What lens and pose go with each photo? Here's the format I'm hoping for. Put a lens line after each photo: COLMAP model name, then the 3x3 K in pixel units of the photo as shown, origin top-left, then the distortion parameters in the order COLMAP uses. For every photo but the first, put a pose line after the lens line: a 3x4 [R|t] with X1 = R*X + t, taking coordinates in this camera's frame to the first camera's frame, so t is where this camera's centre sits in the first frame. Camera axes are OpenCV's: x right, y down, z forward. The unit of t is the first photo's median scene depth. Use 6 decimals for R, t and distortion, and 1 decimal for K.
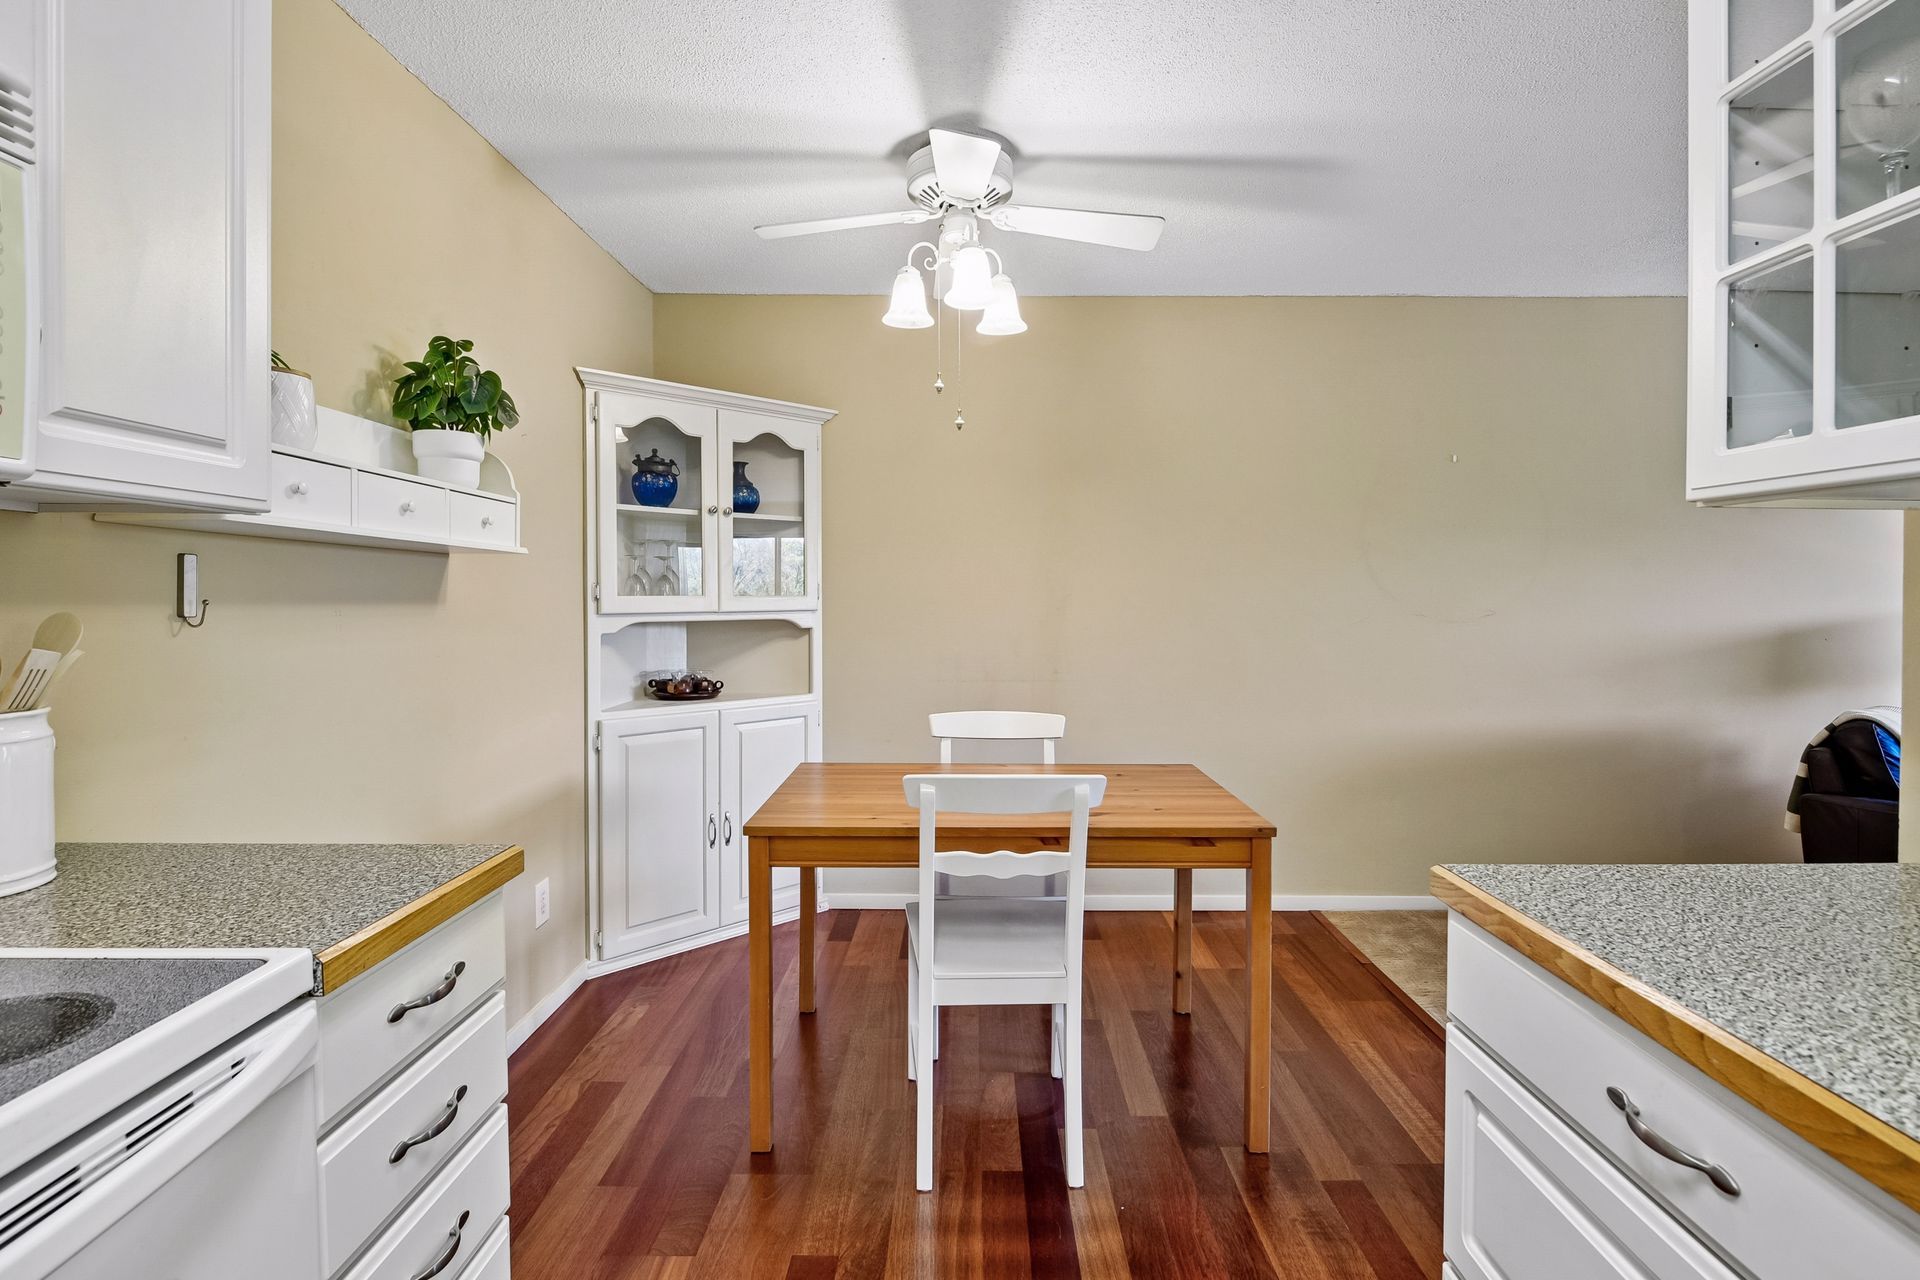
lens RADIAL K [[906.7, 0, 964.7], [0, 906.7, 613.6], [0, 0, 1]] dist [-0.006563, -0.000259]
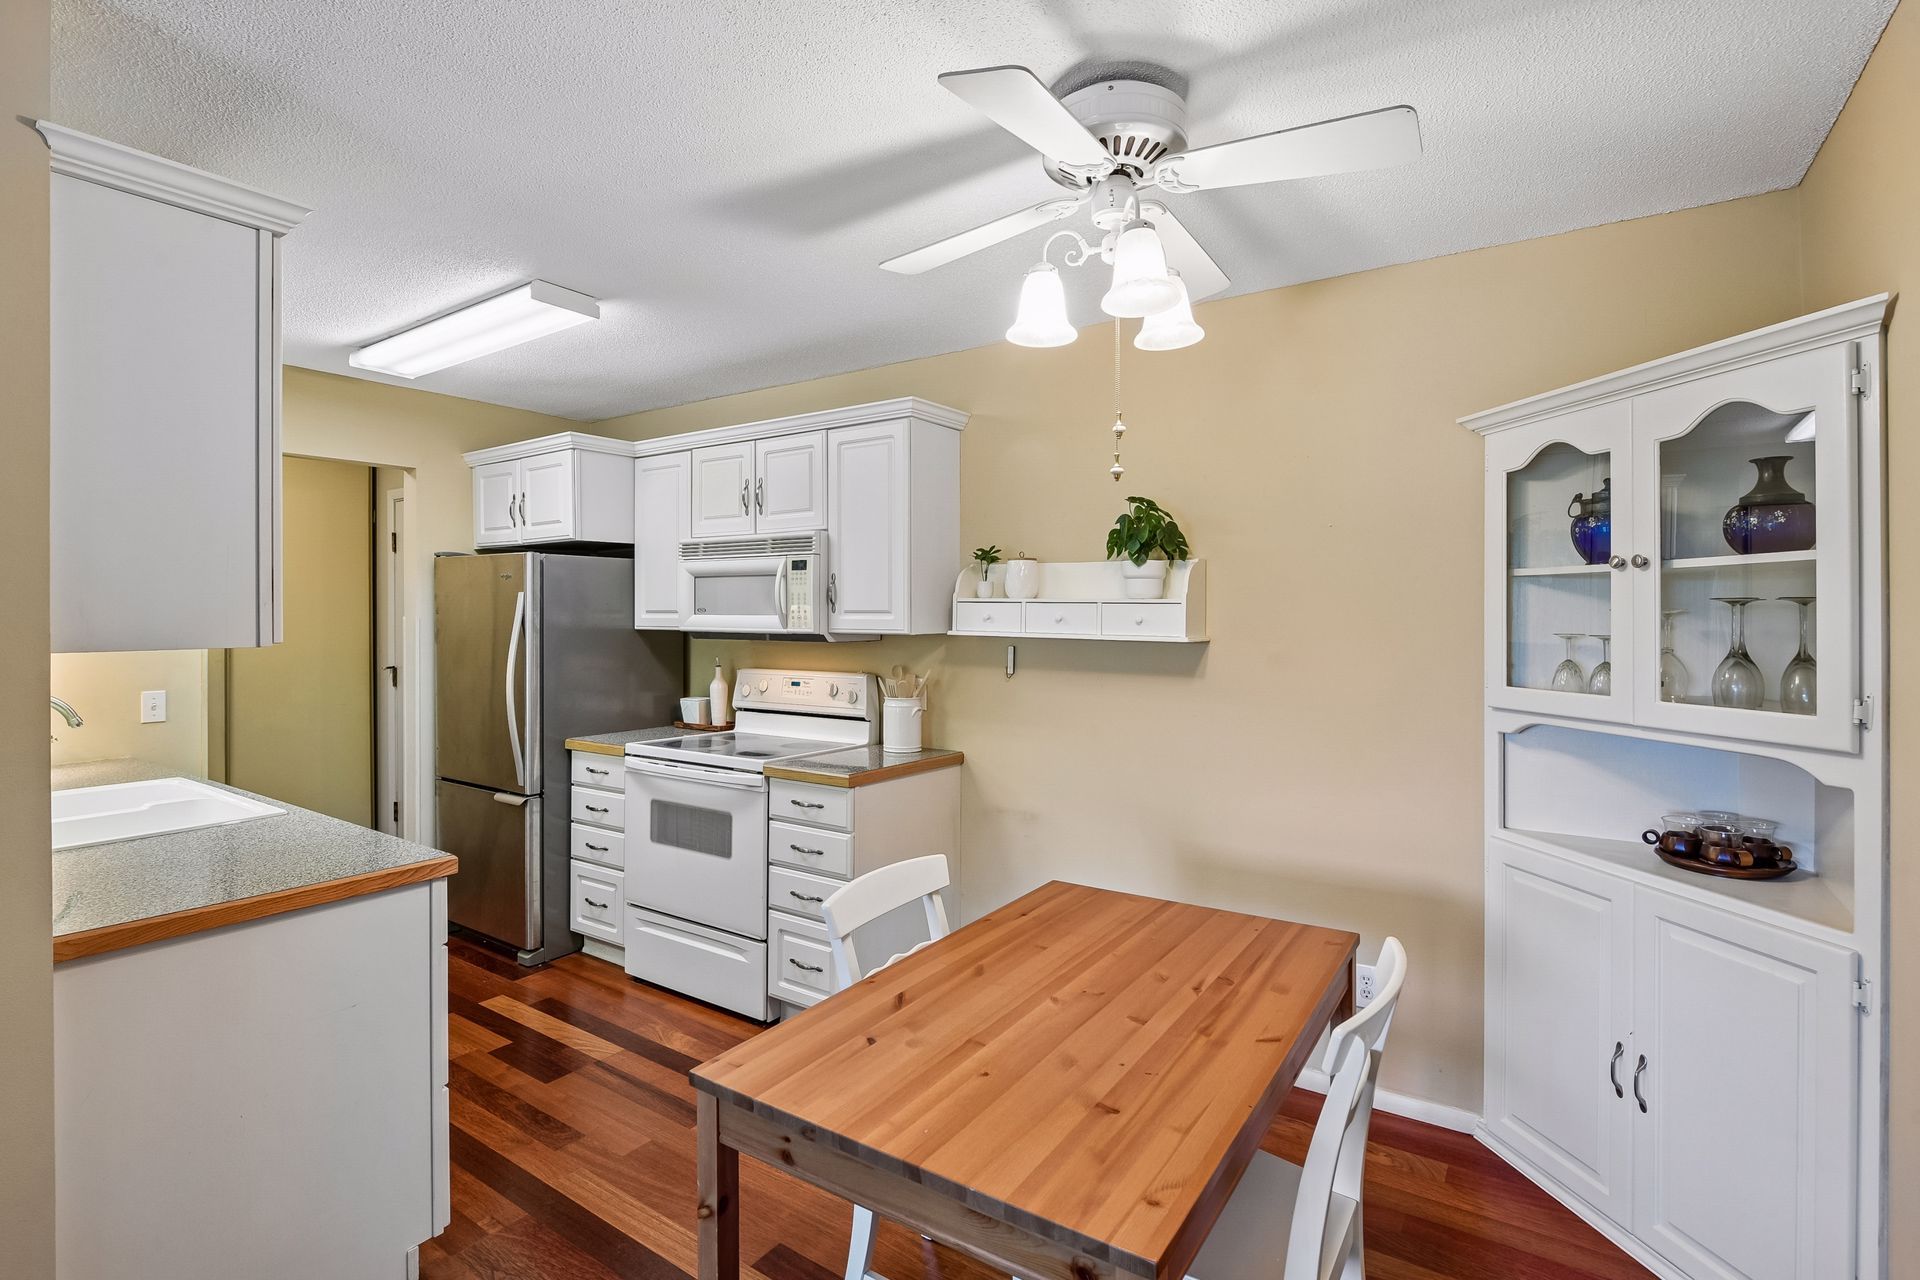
lens RADIAL K [[906.7, 0, 964.7], [0, 906.7, 613.6], [0, 0, 1]] dist [-0.006563, -0.000259]
pose [[-0.555668, -0.000406, -0.831404, 0.615848], [-0.017430, 0.999786, 0.011162, -0.095503], [0.831222, 0.020694, -0.555556, 1.210991]]
